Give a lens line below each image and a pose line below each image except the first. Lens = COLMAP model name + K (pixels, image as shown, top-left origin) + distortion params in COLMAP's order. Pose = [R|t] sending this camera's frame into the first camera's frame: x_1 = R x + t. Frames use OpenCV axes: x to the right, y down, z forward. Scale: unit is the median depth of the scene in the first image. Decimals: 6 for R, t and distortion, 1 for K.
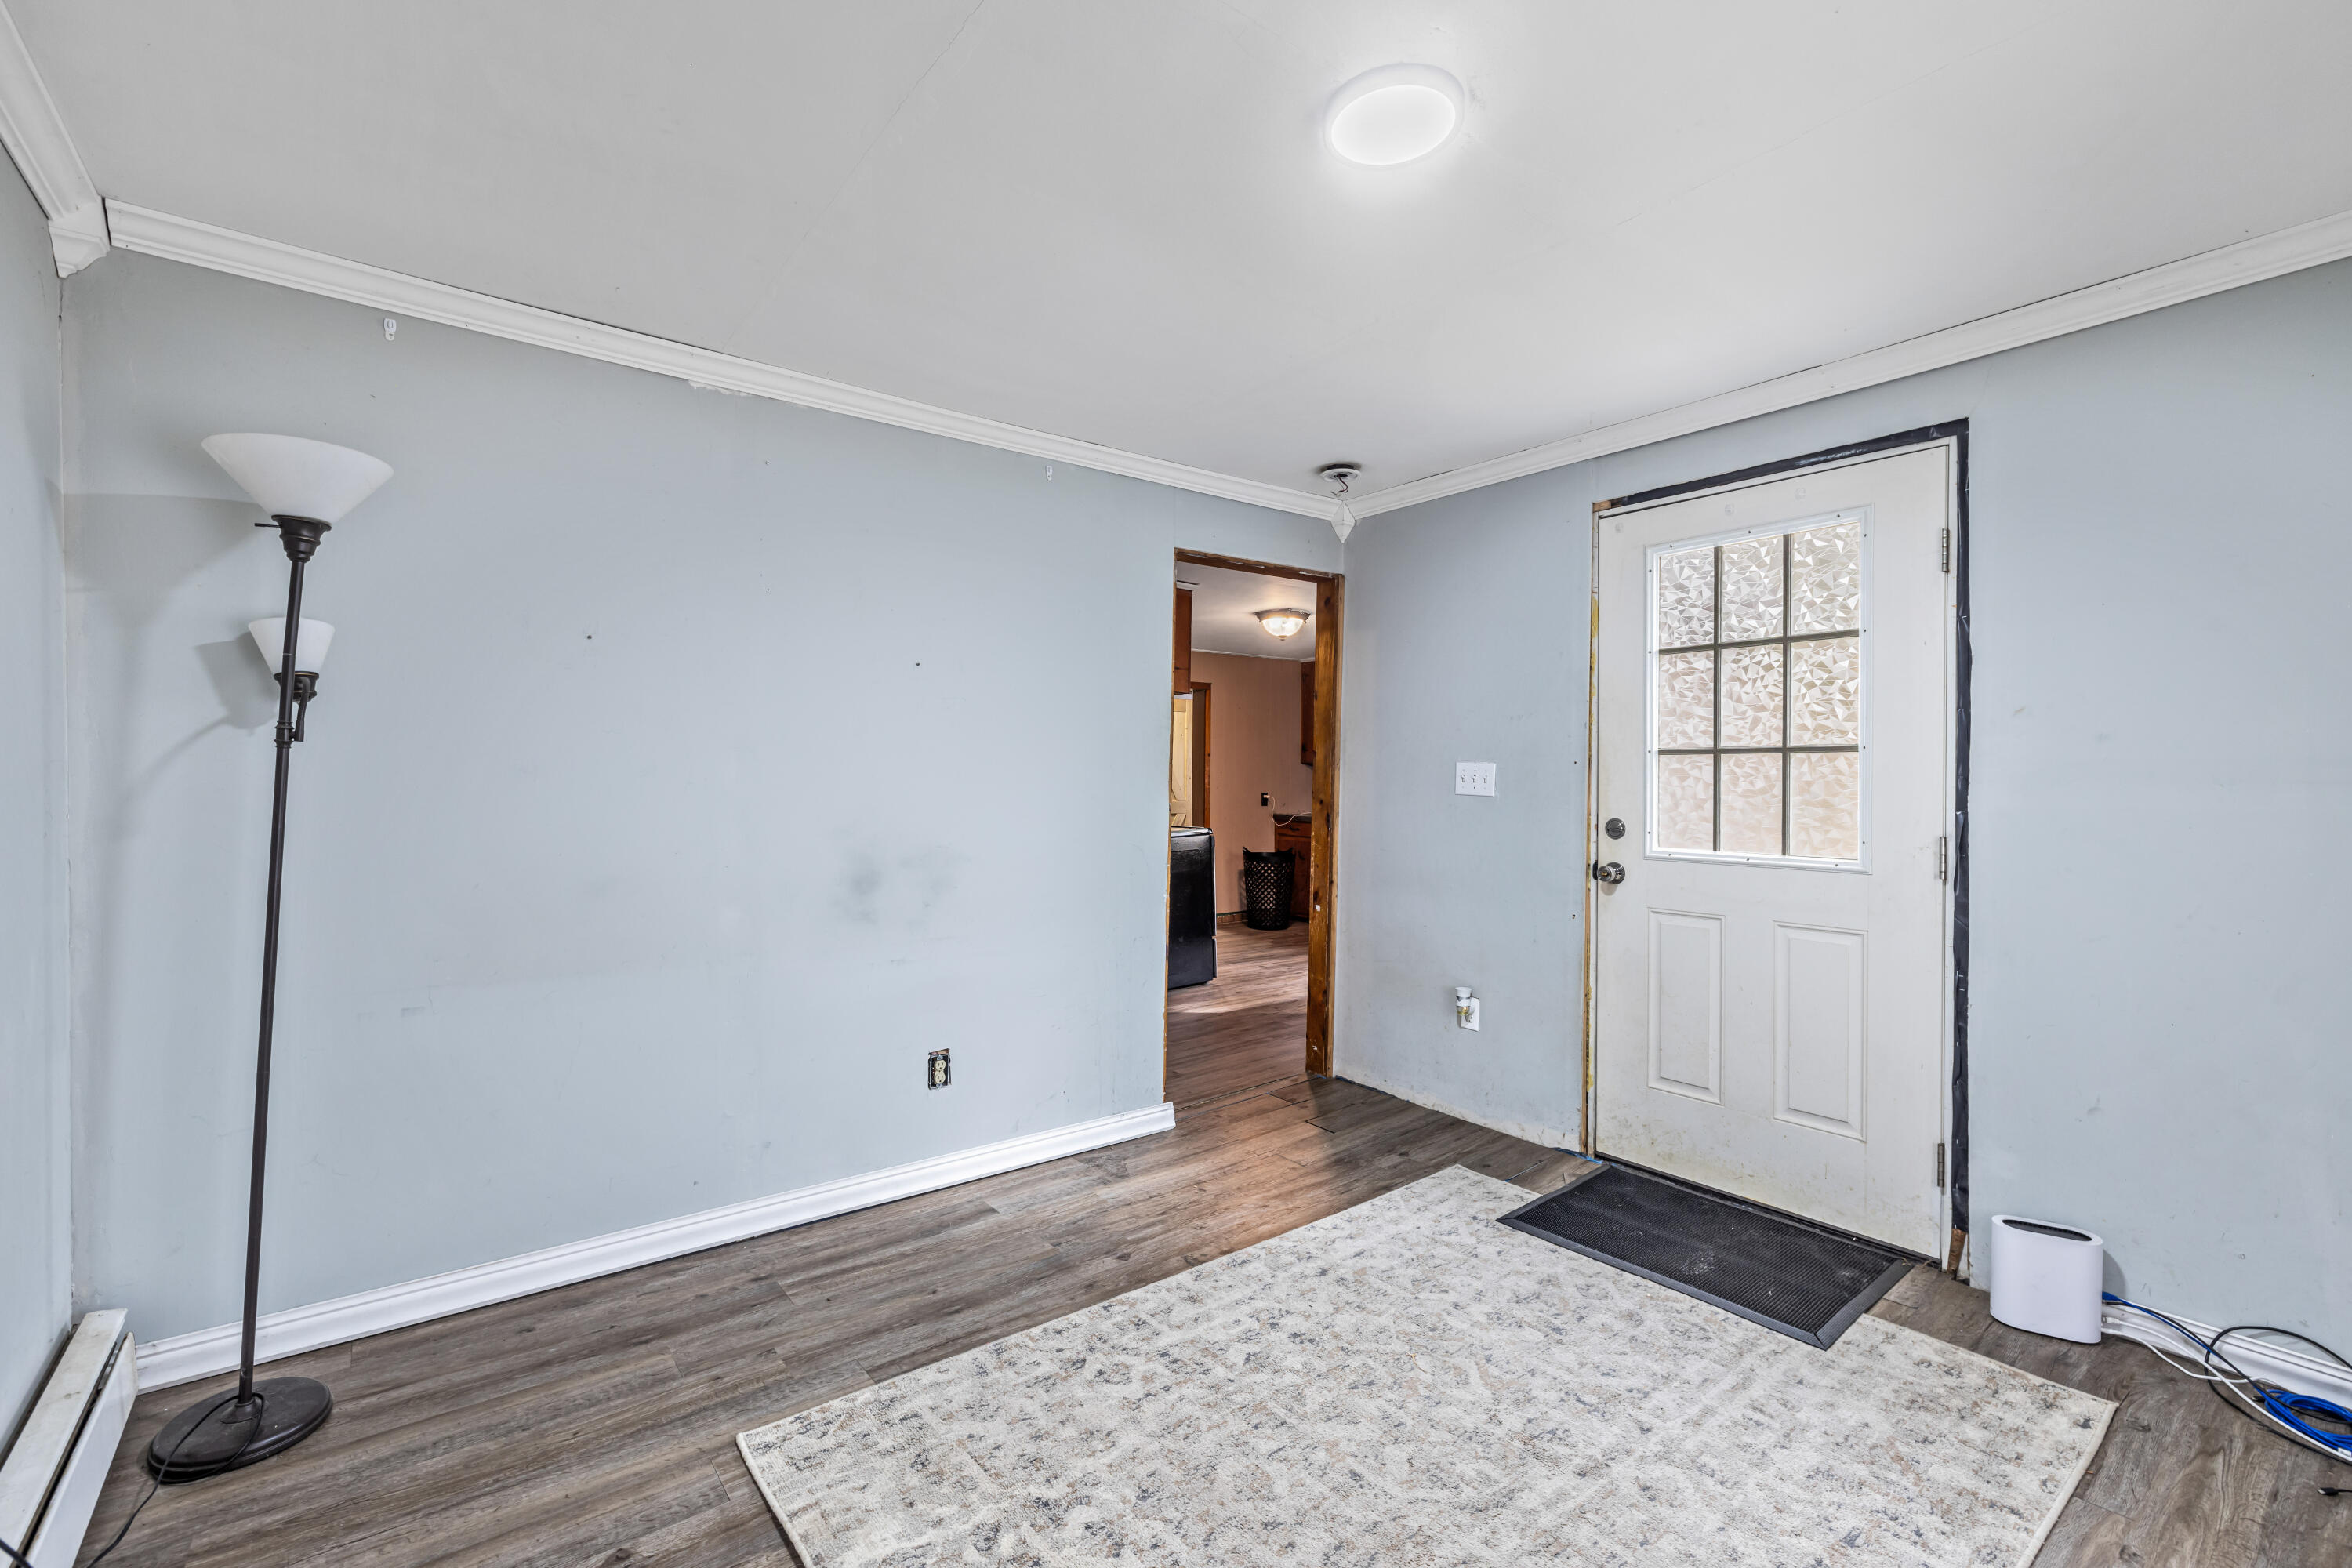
lens RADIAL K [[1021.7, 0, 1177.8], [0, 1021.7, 781.5], [0, 0, 1]] dist [-0.002511, -0.000095]
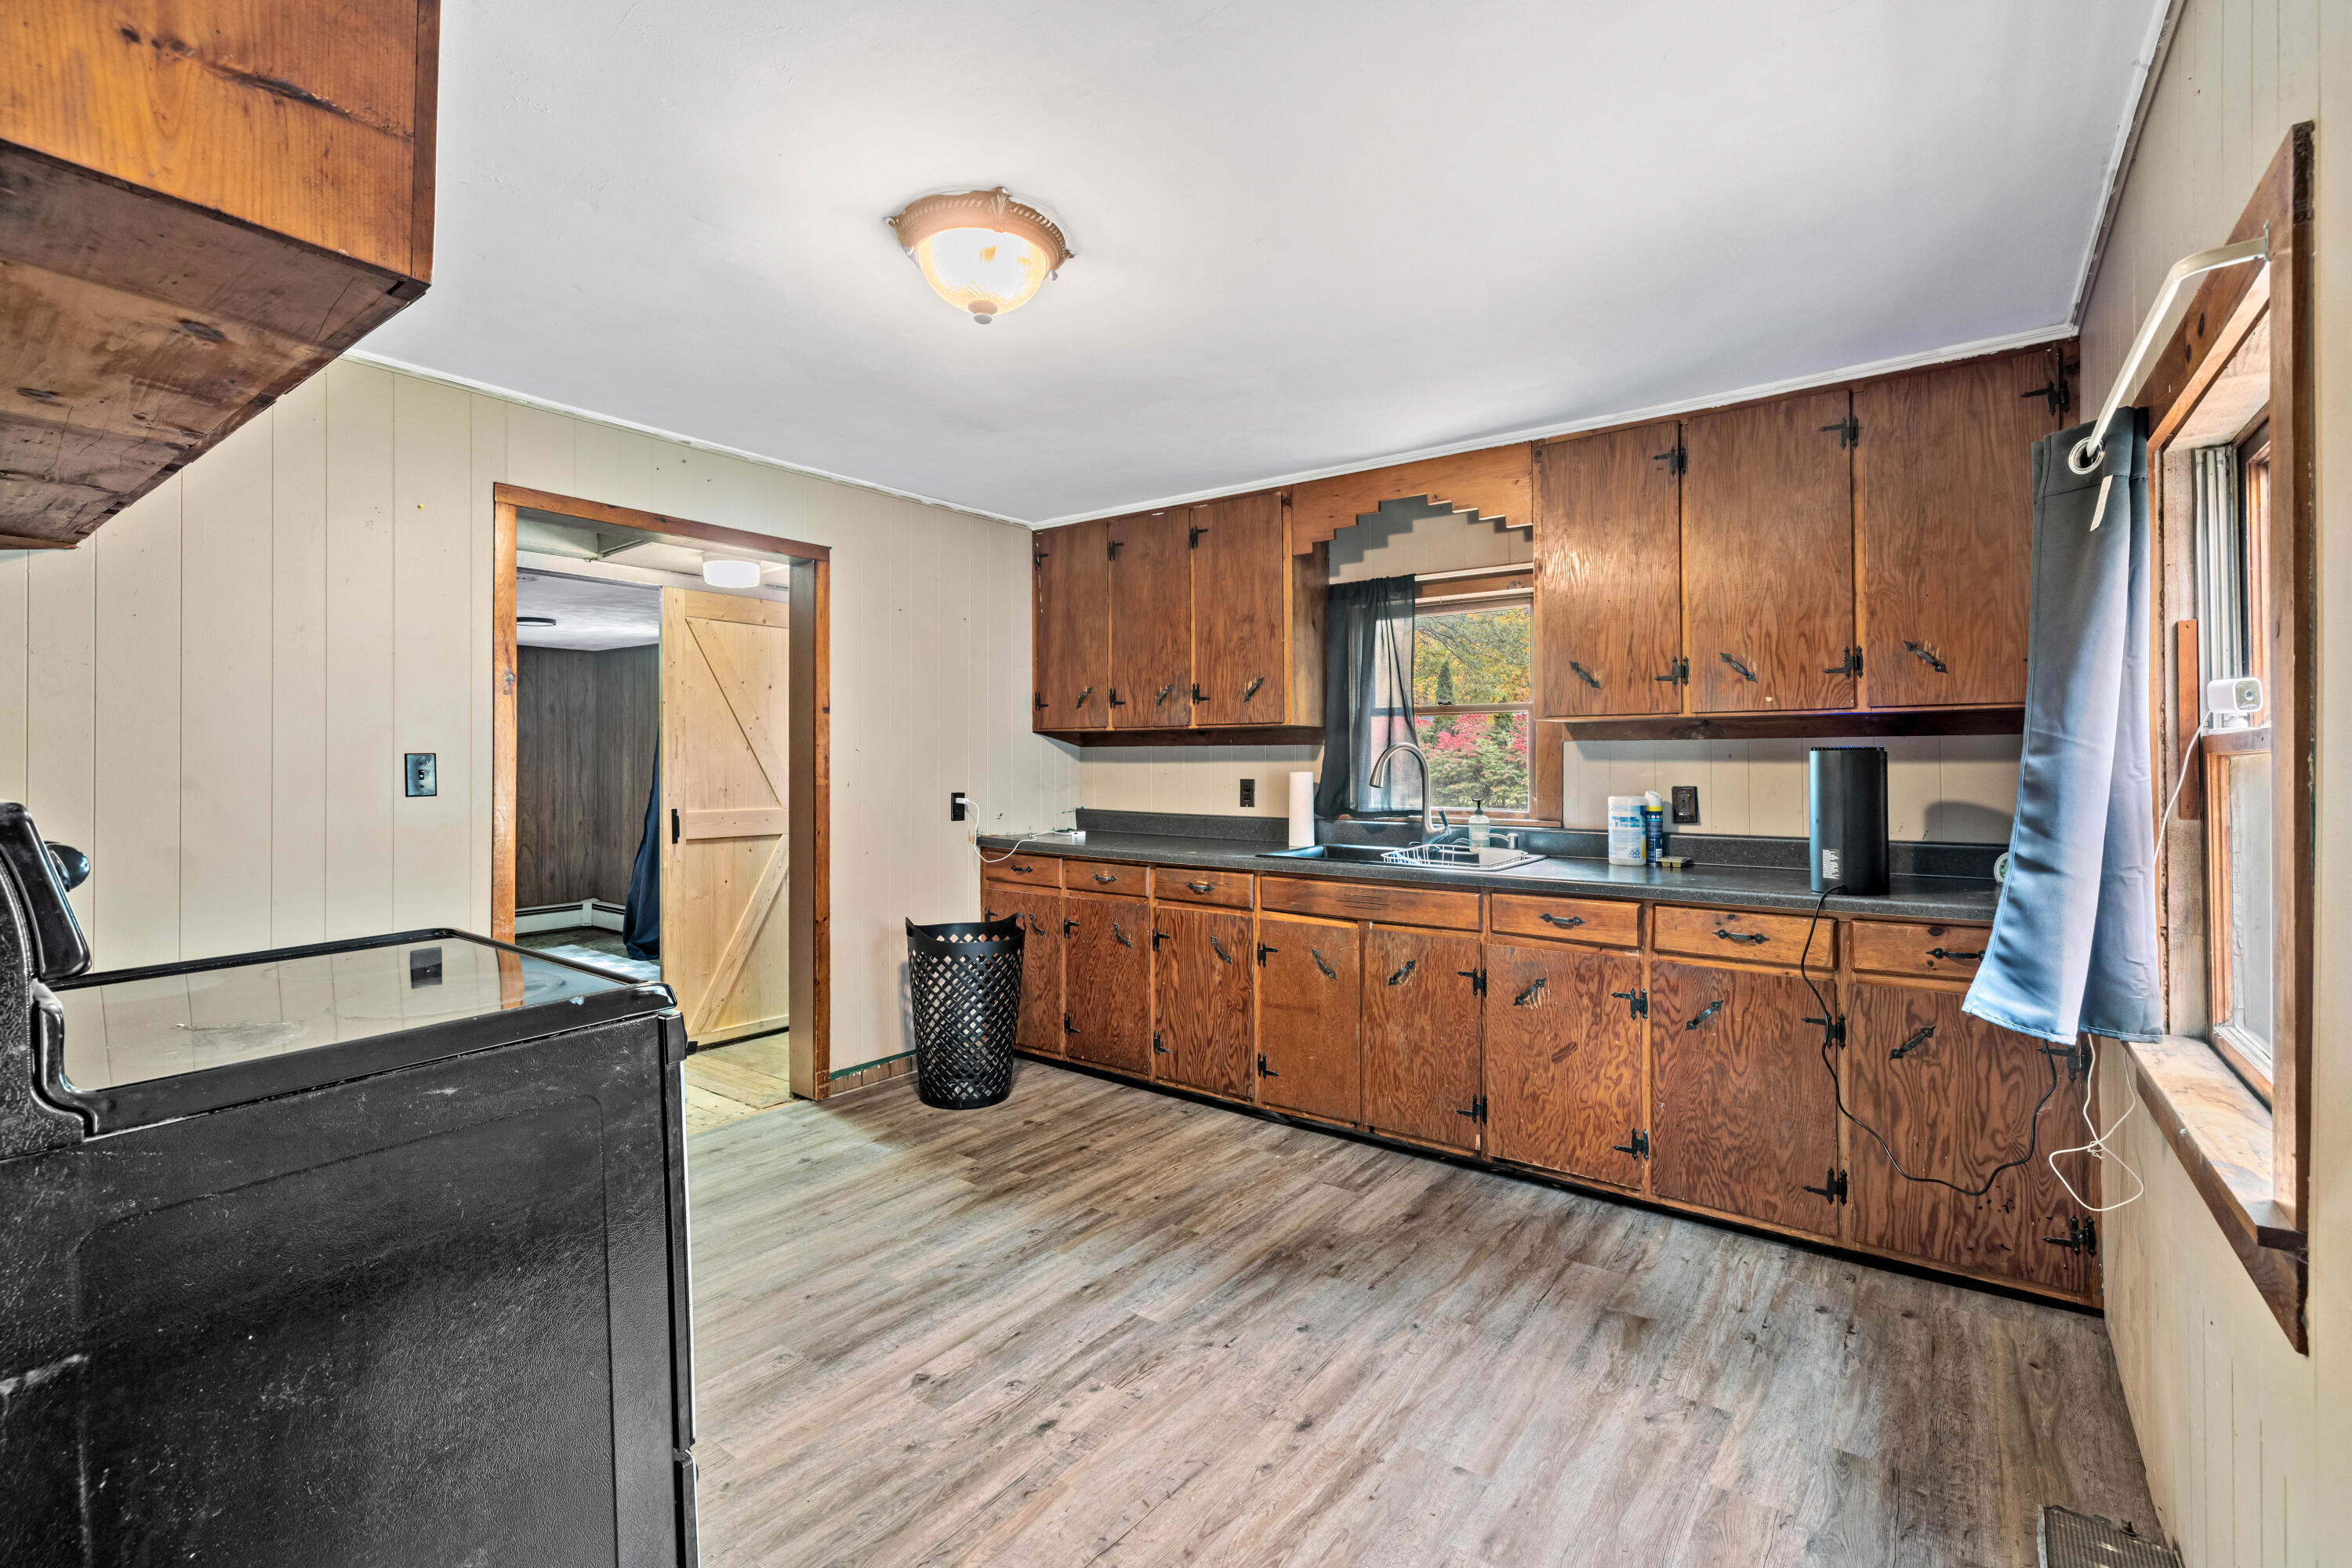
lens RADIAL K [[1021.7, 0, 1171.8], [0, 1021.7, 767.1], [0, 0, 1]] dist [-0.002511, -0.000095]
pose [[0.965990, -0.005160, 0.258529, 0.059473], [0.004792, 0.999986, 0.002053, -0.001069], [-0.258536, -0.000745, 0.966001, 0.529080]]
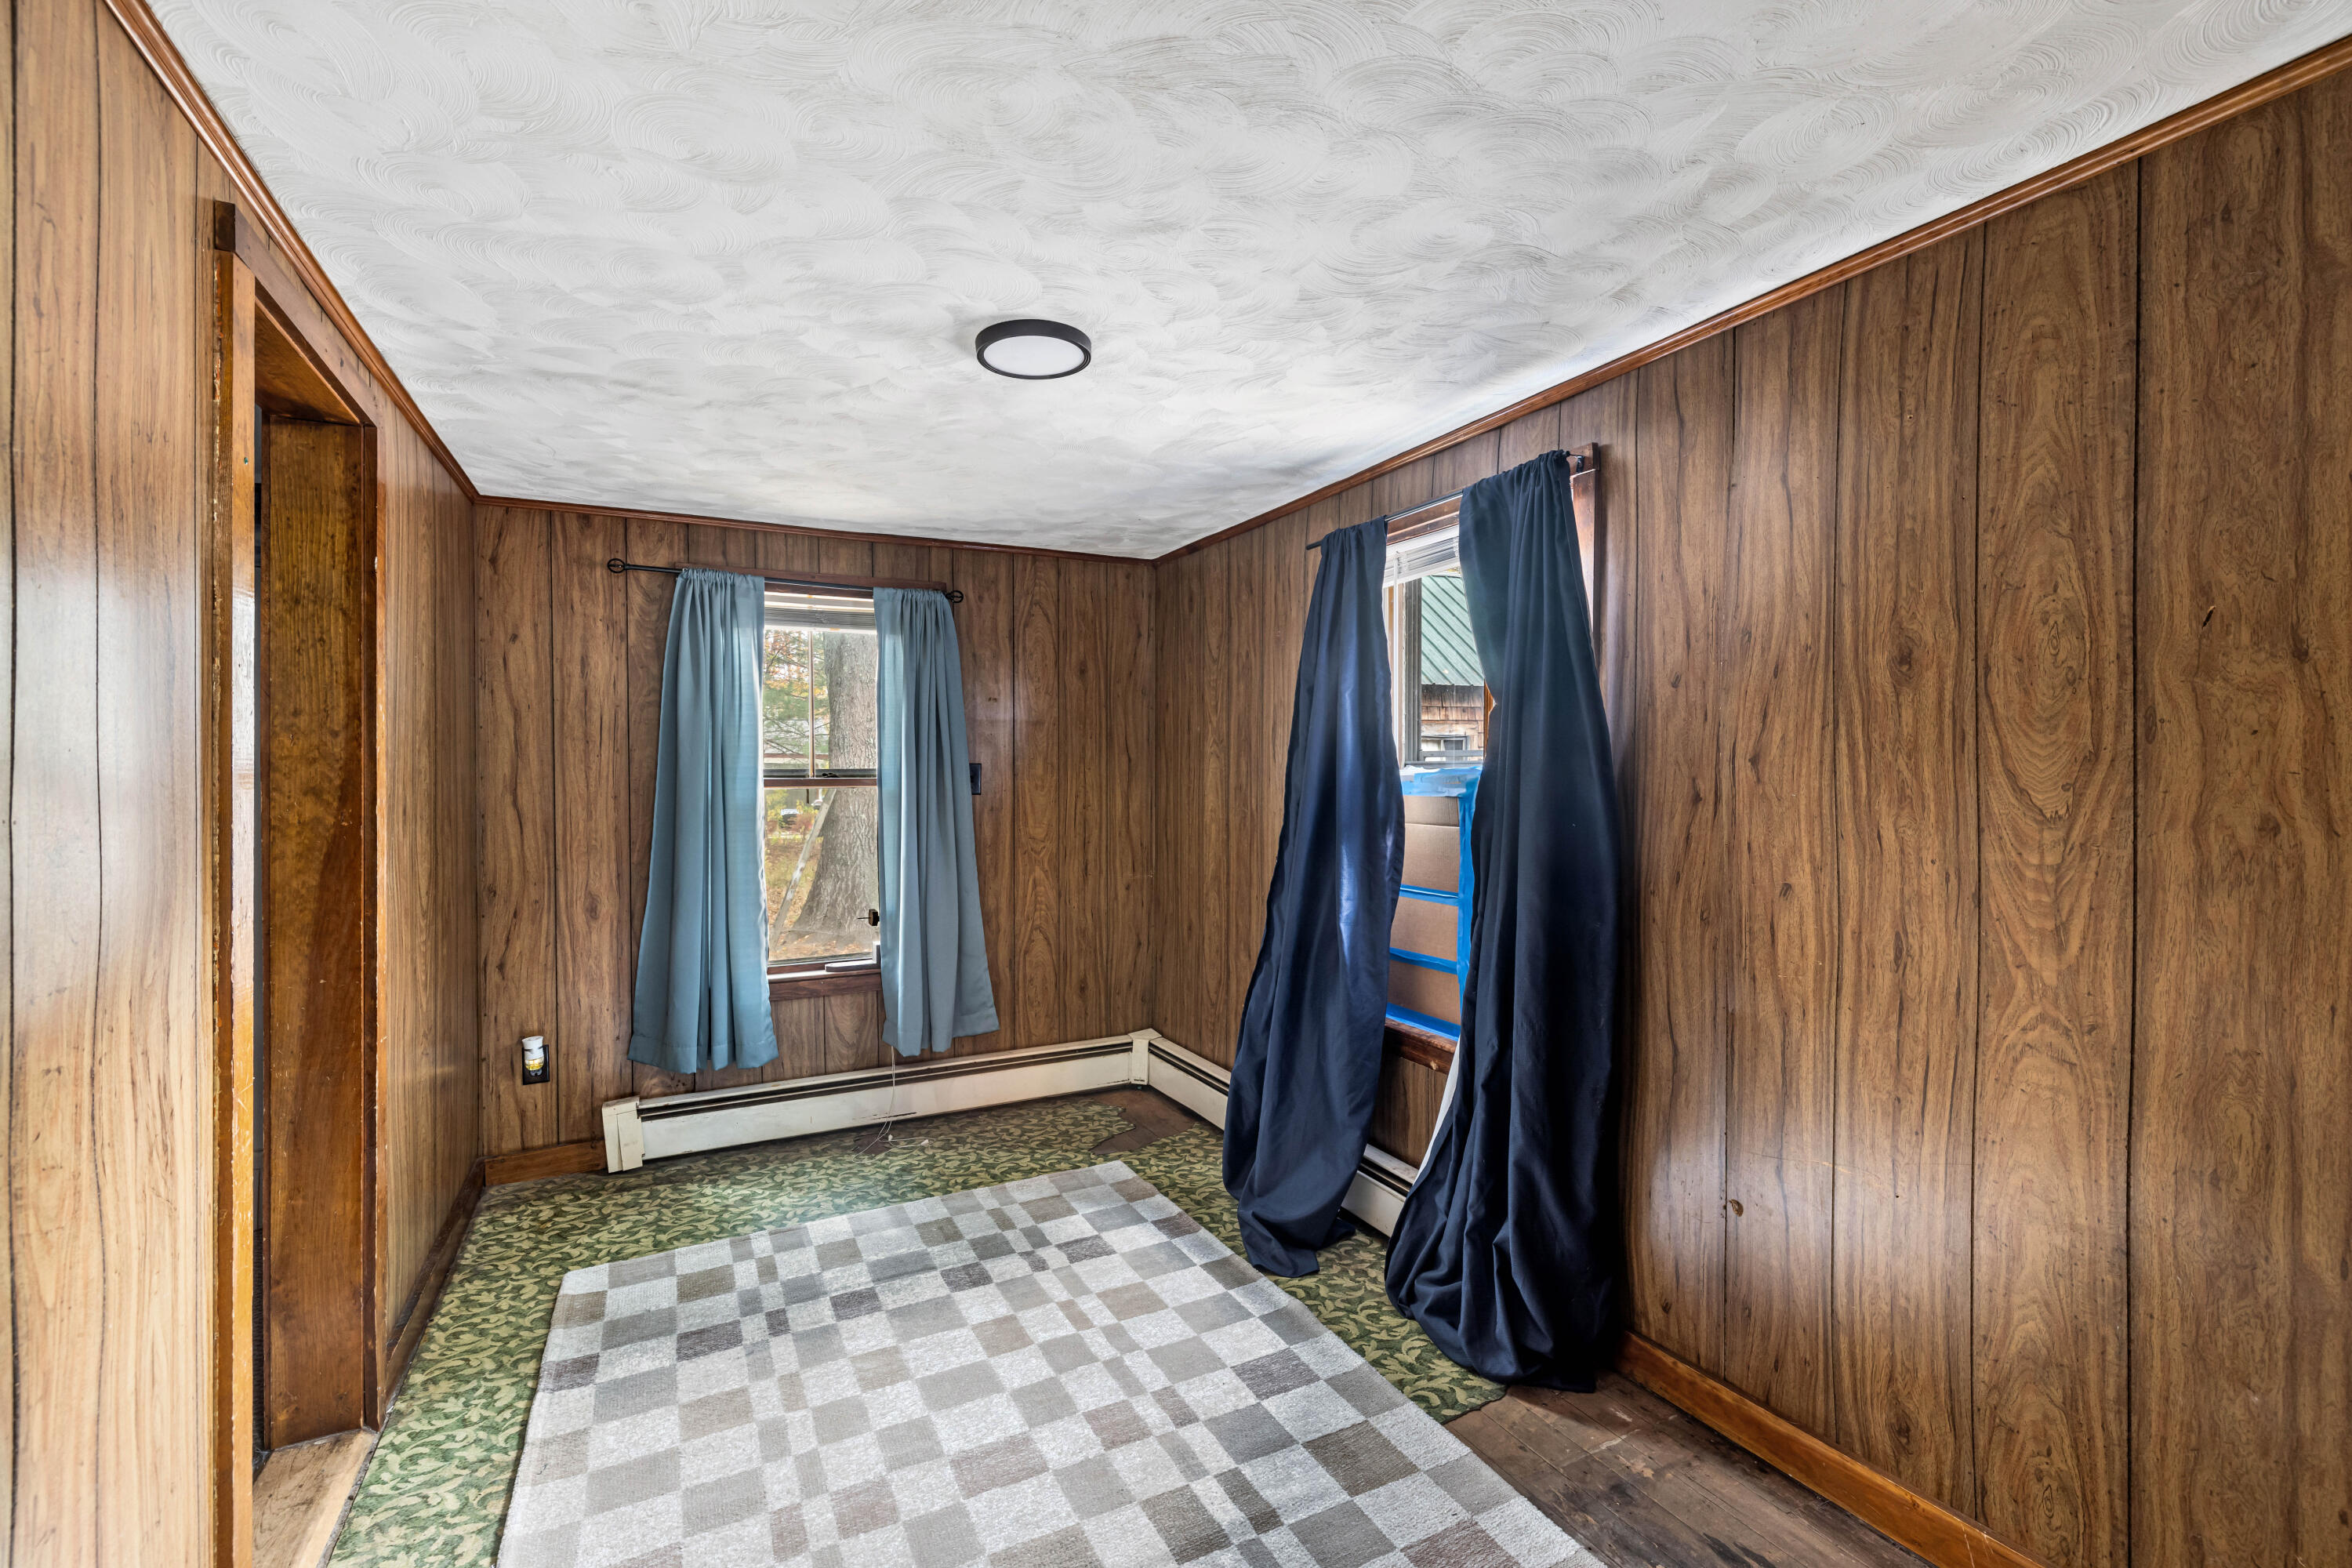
lens RADIAL K [[1021.7, 0, 1178.3], [0, 1021.7, 784.4], [0, 0, 1]] dist [-0.002511, -0.000095]
pose [[0.981912, -0.003634, -0.189302, -0.056554], [0.004713, 0.999975, 0.005250, -0.001955], [0.189278, -0.006047, 0.981905, 0.925861]]
